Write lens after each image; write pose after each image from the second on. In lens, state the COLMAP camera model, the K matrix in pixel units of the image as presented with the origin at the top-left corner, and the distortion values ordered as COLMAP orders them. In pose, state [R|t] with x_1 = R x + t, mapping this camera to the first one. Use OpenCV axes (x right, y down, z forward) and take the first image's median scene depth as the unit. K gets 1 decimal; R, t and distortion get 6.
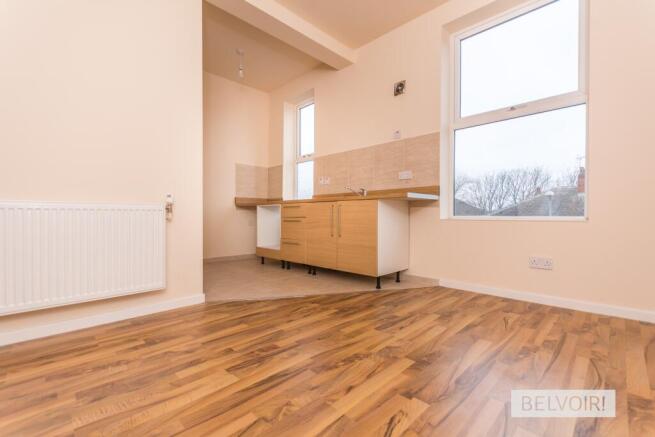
lens RADIAL K [[292.0, 0, 330.1], [0, 292.0, 220.1], [0, 0, 1]] dist [0.003576, -0.000311]
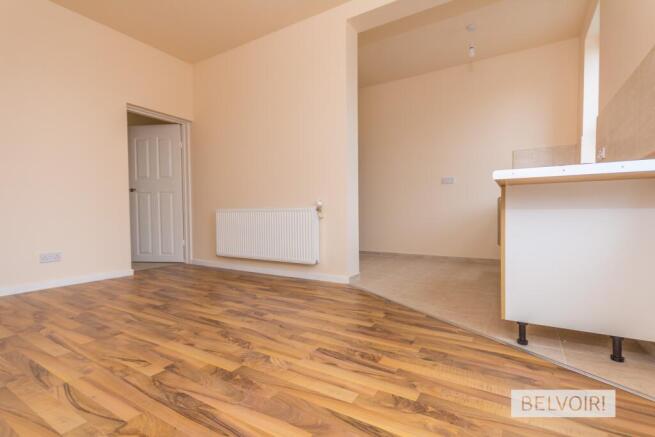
lens RADIAL K [[292.0, 0, 330.1], [0, 292.0, 220.1], [0, 0, 1]] dist [0.003576, -0.000311]
pose [[0.256198, 0.014392, -0.966517, 0.847862], [-0.009363, 0.999879, 0.012407, -0.000173], [0.966579, 0.005871, 0.256302, 0.724402]]
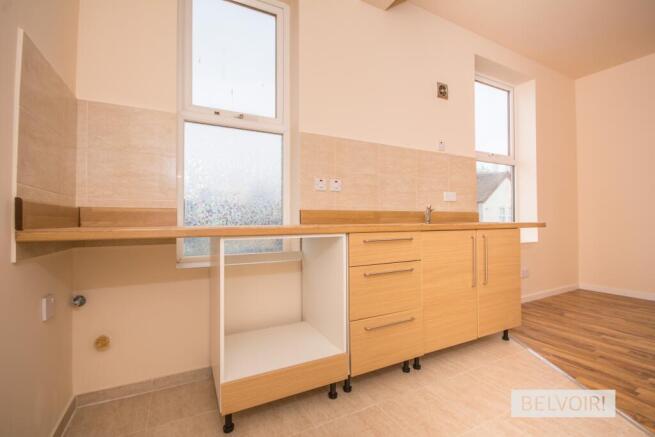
lens RADIAL K [[292.0, 0, 330.1], [0, 292.0, 220.1], [0, 0, 1]] dist [0.003576, -0.000311]
pose [[0.312429, -0.006457, 0.949919, -1.061258], [0.010322, 0.999941, 0.003402, -0.143142], [-0.949885, 0.008742, 0.312478, 1.688974]]
